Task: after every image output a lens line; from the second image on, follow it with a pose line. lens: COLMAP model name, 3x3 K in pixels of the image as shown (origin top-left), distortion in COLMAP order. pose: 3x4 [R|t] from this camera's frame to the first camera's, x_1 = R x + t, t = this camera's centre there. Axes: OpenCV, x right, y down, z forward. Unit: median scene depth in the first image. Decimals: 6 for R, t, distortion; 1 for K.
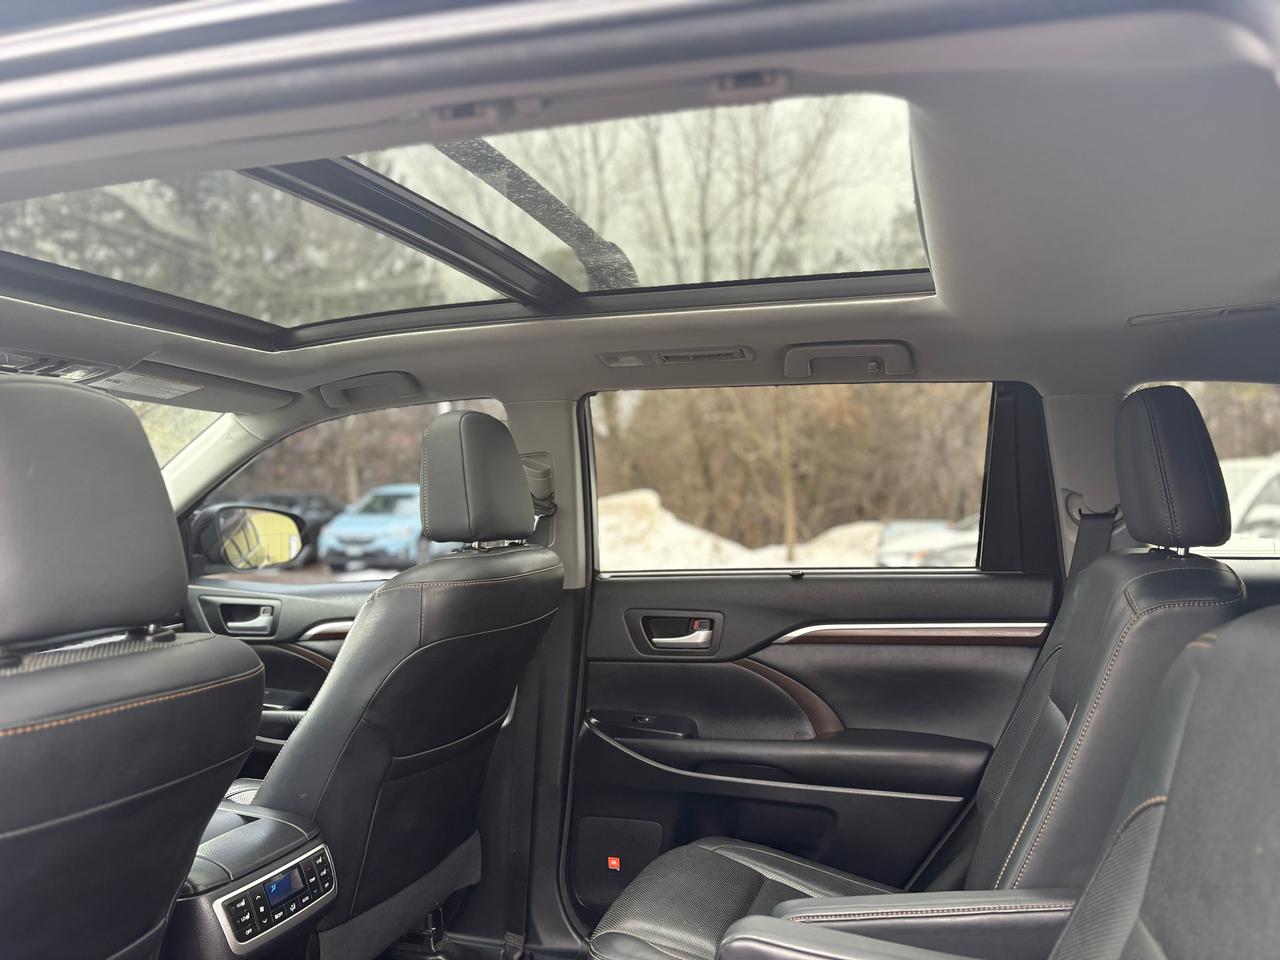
lens RADIAL K [[964.0, 0, 649.6], [0, 964.0, 481.0], [0, 0, 1]] dist [0.005174, -0.000128]
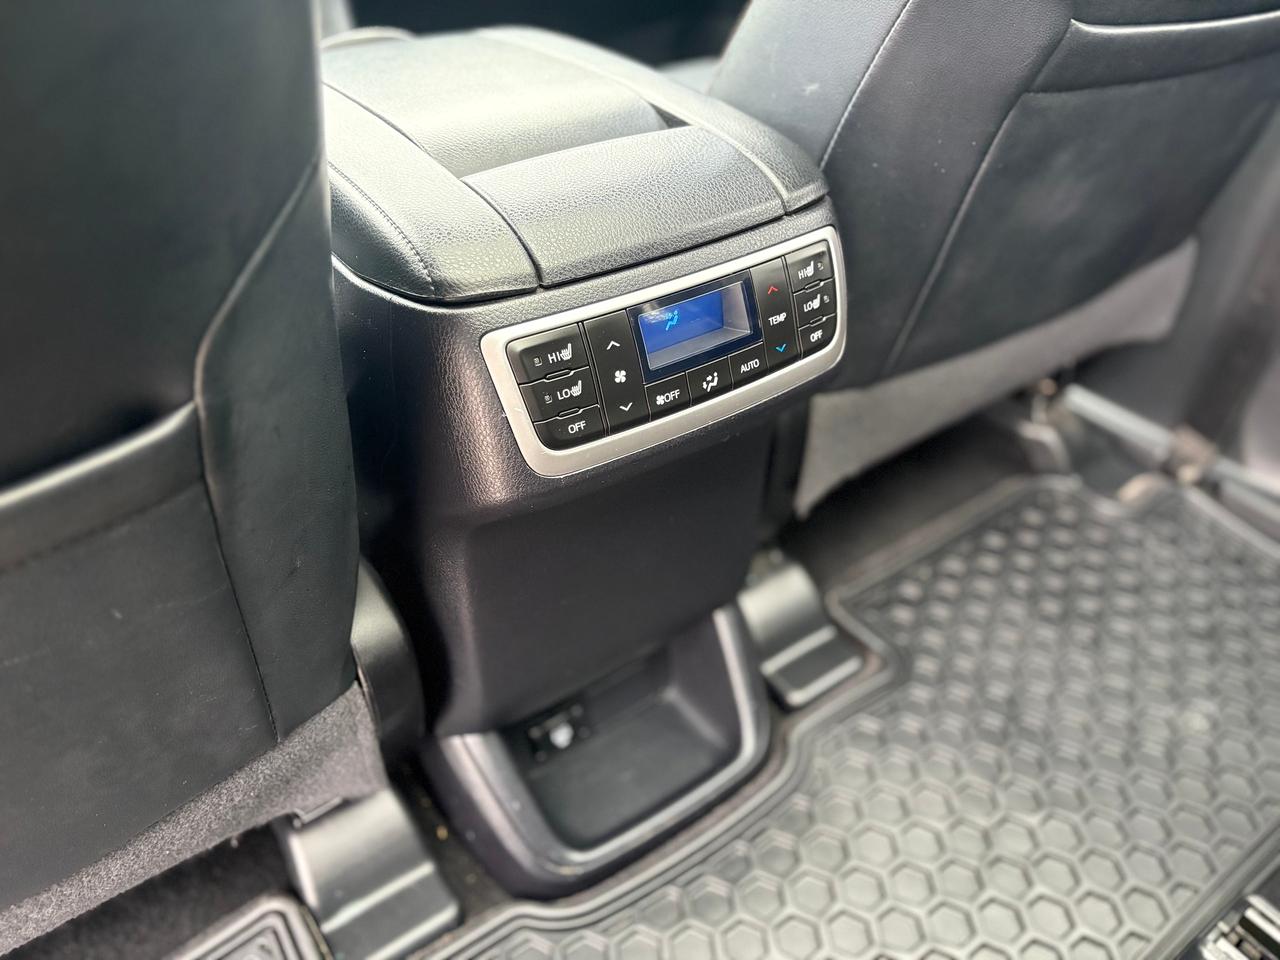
lens RADIAL K [[964.0, 0, 649.6], [0, 964.0, 481.0], [0, 0, 1]] dist [0.005174, -0.000128]
pose [[0.807978, 0.374269, -0.455075, -0.147845], [-0.002527, 0.774540, 0.632520, 0.170065], [0.589207, -0.509913, 0.626757, 0.534034]]
